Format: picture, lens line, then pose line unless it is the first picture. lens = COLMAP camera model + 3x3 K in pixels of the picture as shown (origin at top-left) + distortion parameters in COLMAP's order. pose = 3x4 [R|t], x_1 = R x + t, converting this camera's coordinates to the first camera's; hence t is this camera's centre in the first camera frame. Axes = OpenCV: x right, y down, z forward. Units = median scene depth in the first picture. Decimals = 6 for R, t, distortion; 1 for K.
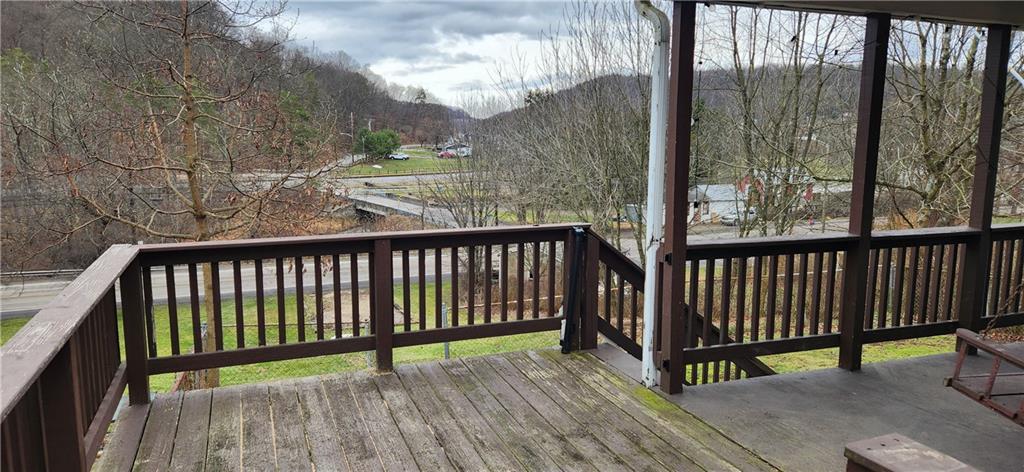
lens RADIAL K [[664.4, 0, 504.2], [0, 664.4, 236.6], [0, 0, 1]] dist [0.032632, -0.011592]
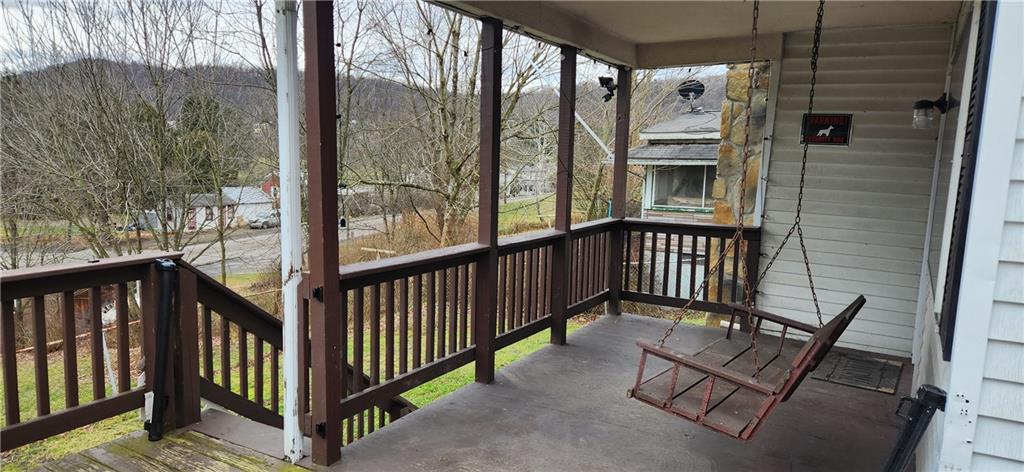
lens RADIAL K [[664.4, 0, 515.1], [0, 664.4, 245.2], [0, 0, 1]] dist [0.032632, -0.011592]
pose [[0.764471, -0.067893, 0.641073, -0.060031], [0.061343, 0.997588, 0.032498, -0.029881], [-0.641733, 0.014482, 0.766792, 0.220840]]
